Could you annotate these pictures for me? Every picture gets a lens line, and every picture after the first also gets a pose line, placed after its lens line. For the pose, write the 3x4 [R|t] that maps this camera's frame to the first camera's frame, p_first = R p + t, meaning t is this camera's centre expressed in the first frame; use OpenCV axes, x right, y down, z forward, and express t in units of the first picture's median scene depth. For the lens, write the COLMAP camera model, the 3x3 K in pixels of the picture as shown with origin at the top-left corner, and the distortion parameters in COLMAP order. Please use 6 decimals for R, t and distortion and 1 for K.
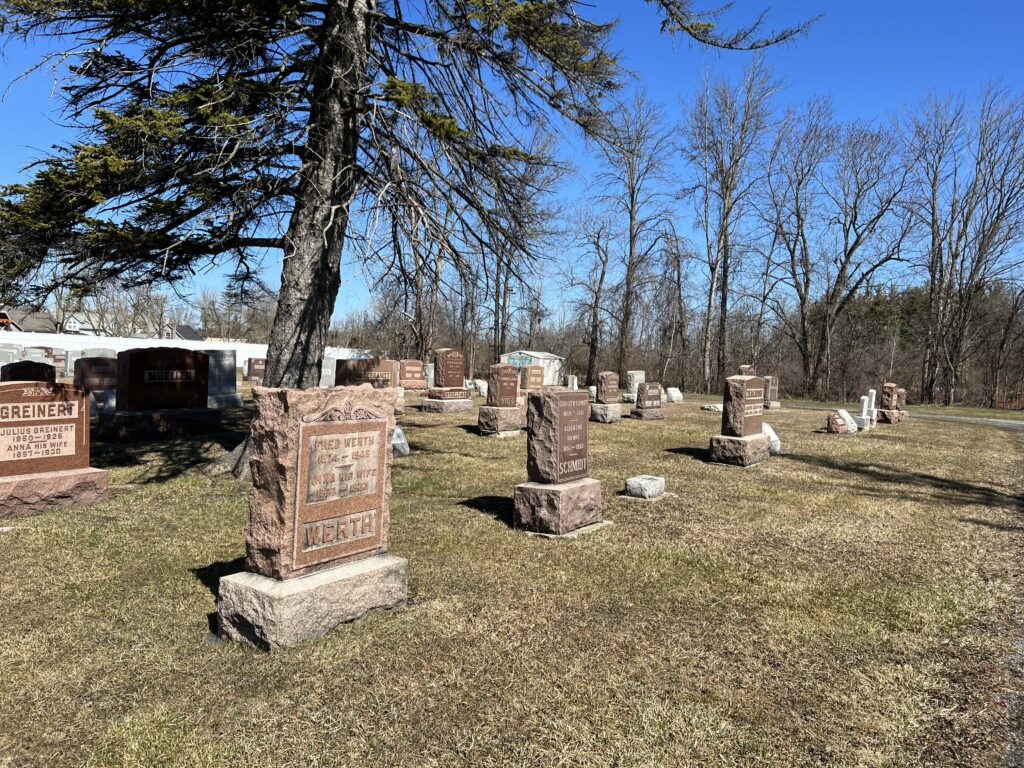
lens RADIAL K [[759.0, 0, 505.8], [0, 759.0, 376.7], [0, 0, 1]] dist [0.042564, -0.052655]
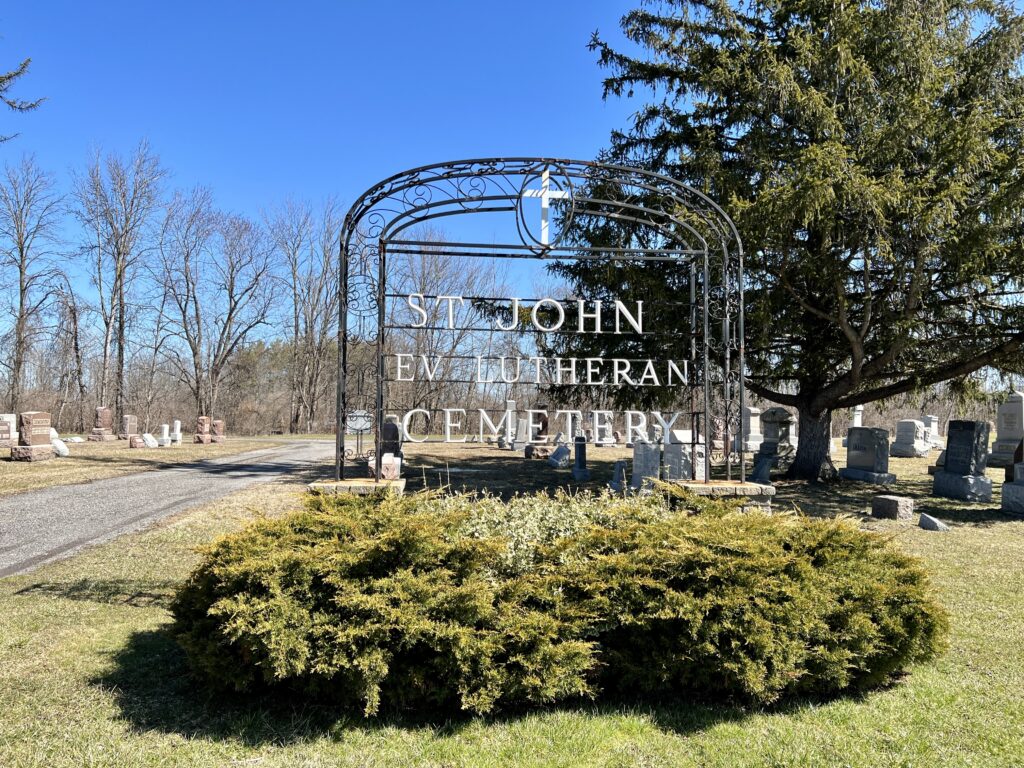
lens RADIAL K [[759.0, 0, 505.8], [0, 759.0, 376.7], [0, 0, 1]] dist [0.042564, -0.052655]
pose [[0.770099, -0.002831, 0.637918, 0.004515], [0.038490, 0.998374, -0.042035, 0.007418], [-0.636762, 0.056924, 0.768956, -0.232387]]
